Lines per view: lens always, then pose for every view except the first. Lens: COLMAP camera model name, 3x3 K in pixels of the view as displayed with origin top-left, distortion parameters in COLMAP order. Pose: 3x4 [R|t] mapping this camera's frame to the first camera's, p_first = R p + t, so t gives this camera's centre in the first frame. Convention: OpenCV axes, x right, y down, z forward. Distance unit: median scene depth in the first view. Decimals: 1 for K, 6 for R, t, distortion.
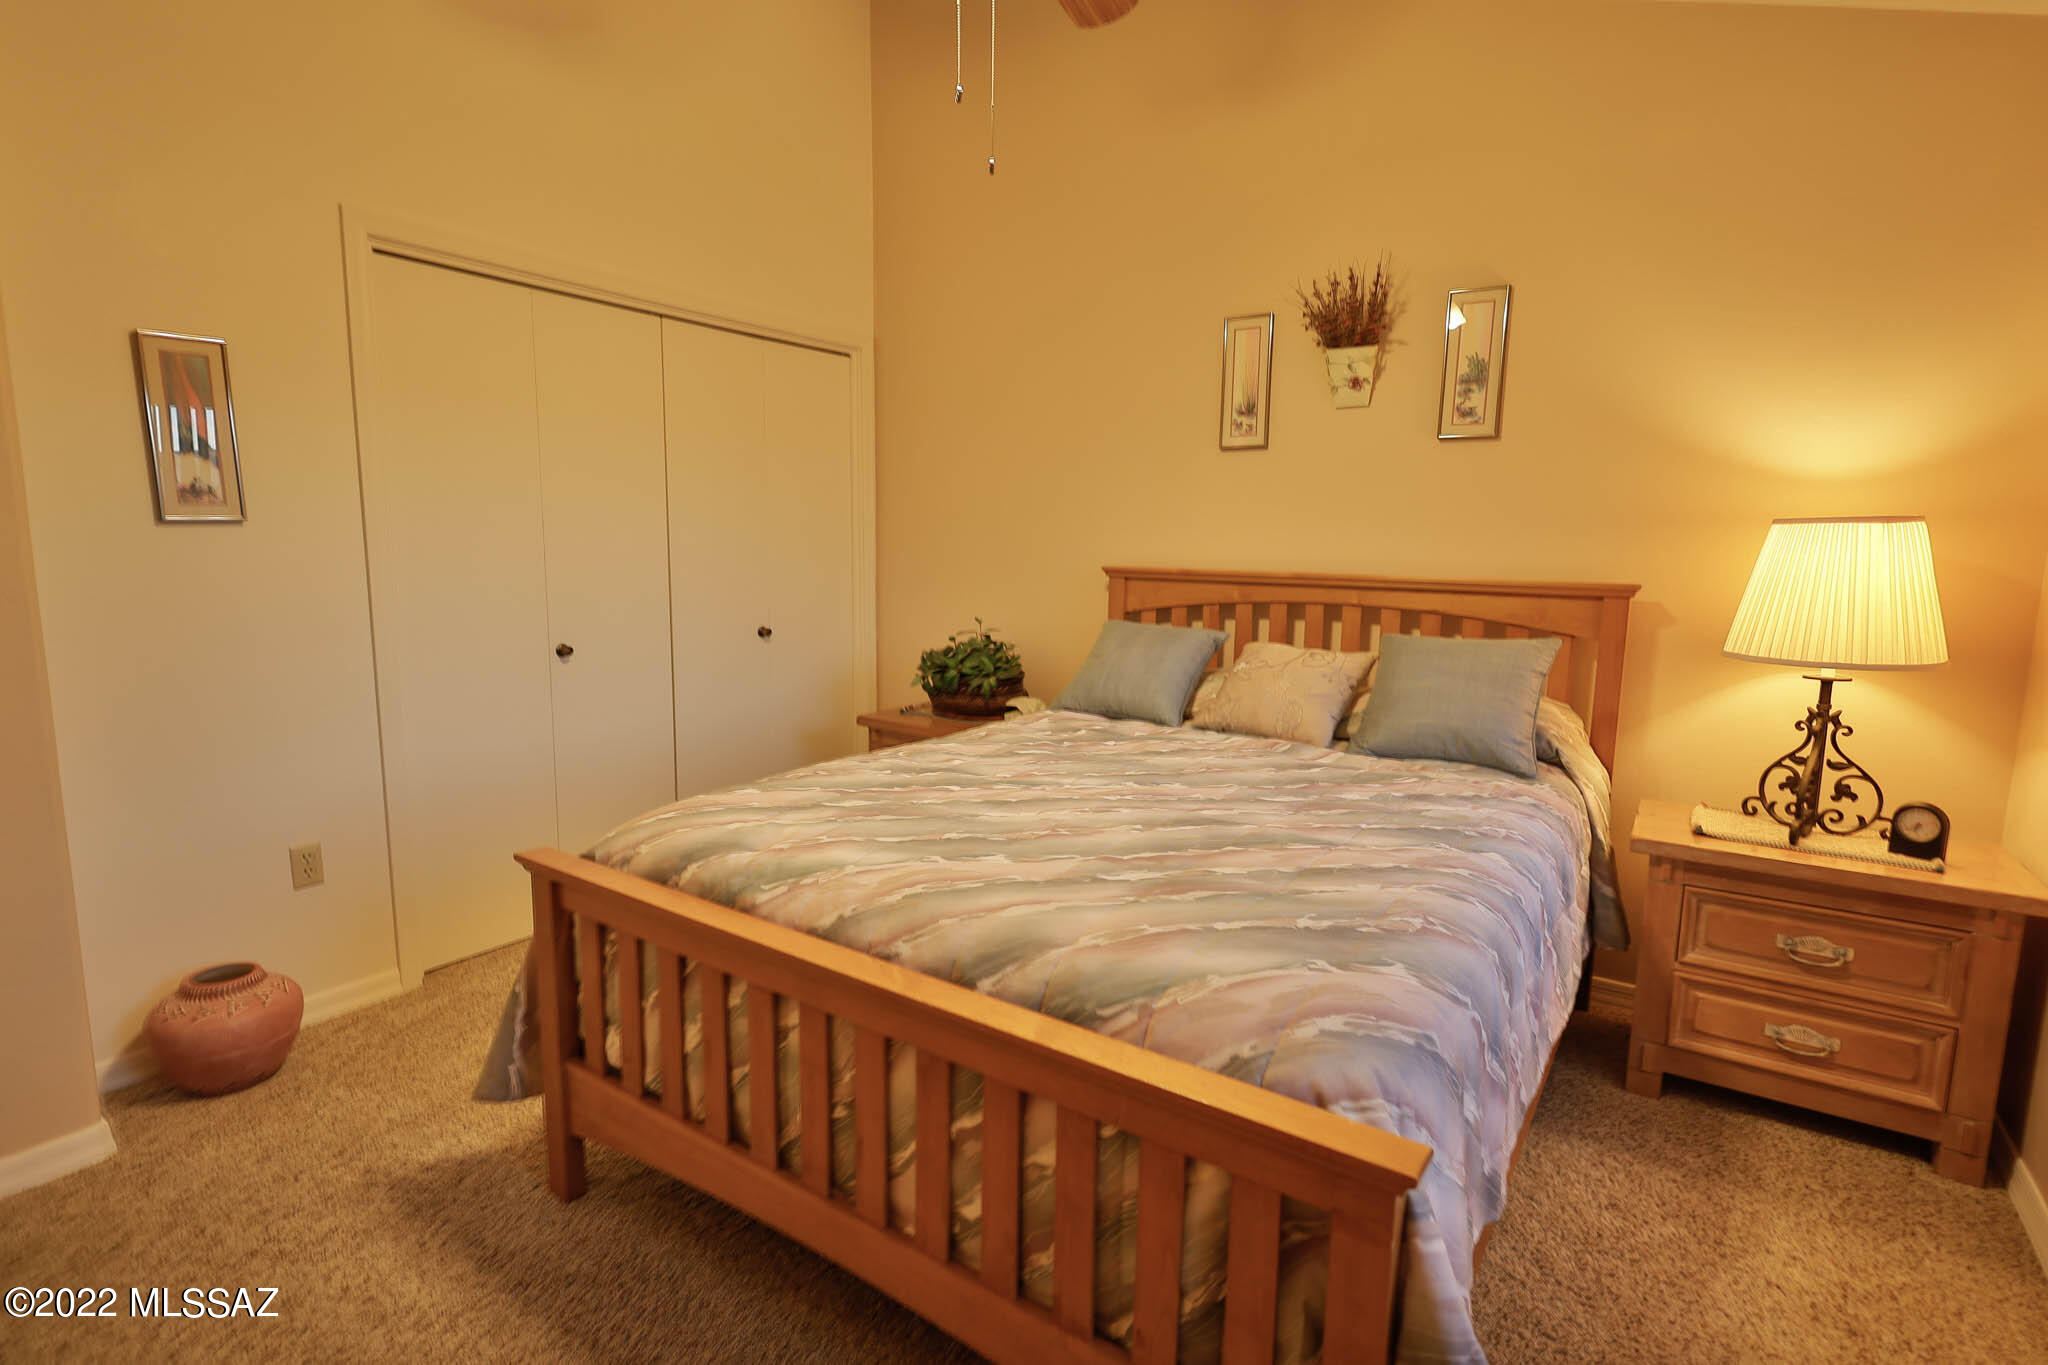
lens RADIAL K [[1014.5, 0, 1023.7], [0, 1014.5, 683.1], [0, 0, 1]] dist [0.001155, 0.000664]
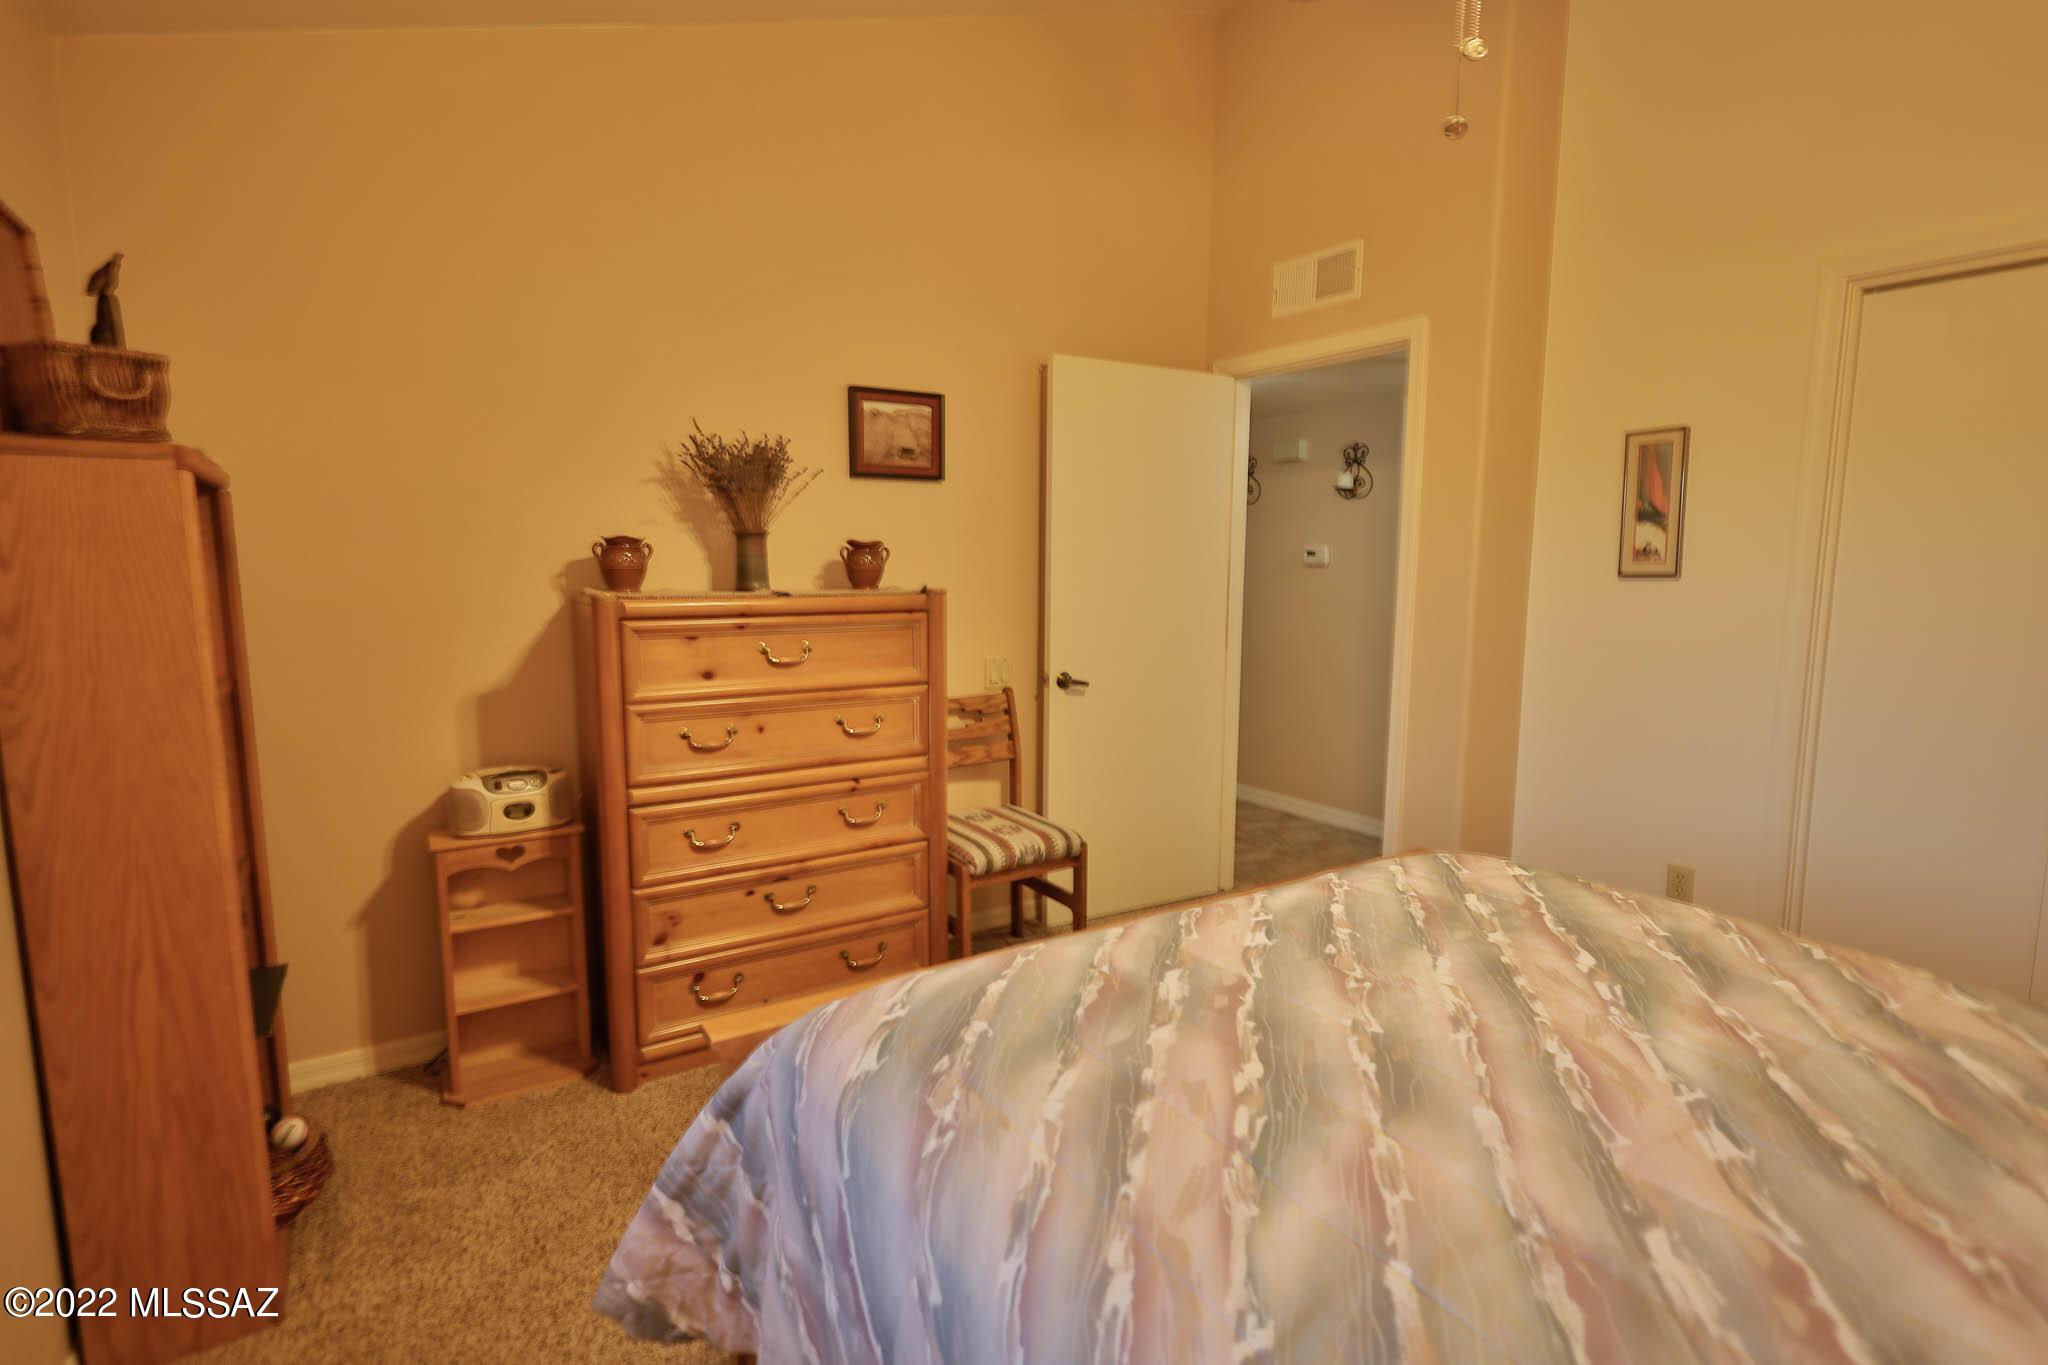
lens RADIAL K [[1014.5, 0, 1024.9], [0, 1014.5, 685.9], [0, 0, 1]] dist [0.001155, 0.000664]
pose [[-0.382089, 0.101055, -0.918584, 0.775487], [-0.141208, 0.975946, 0.166102, -0.156597], [0.913273, 0.193177, -0.358628, 0.955298]]
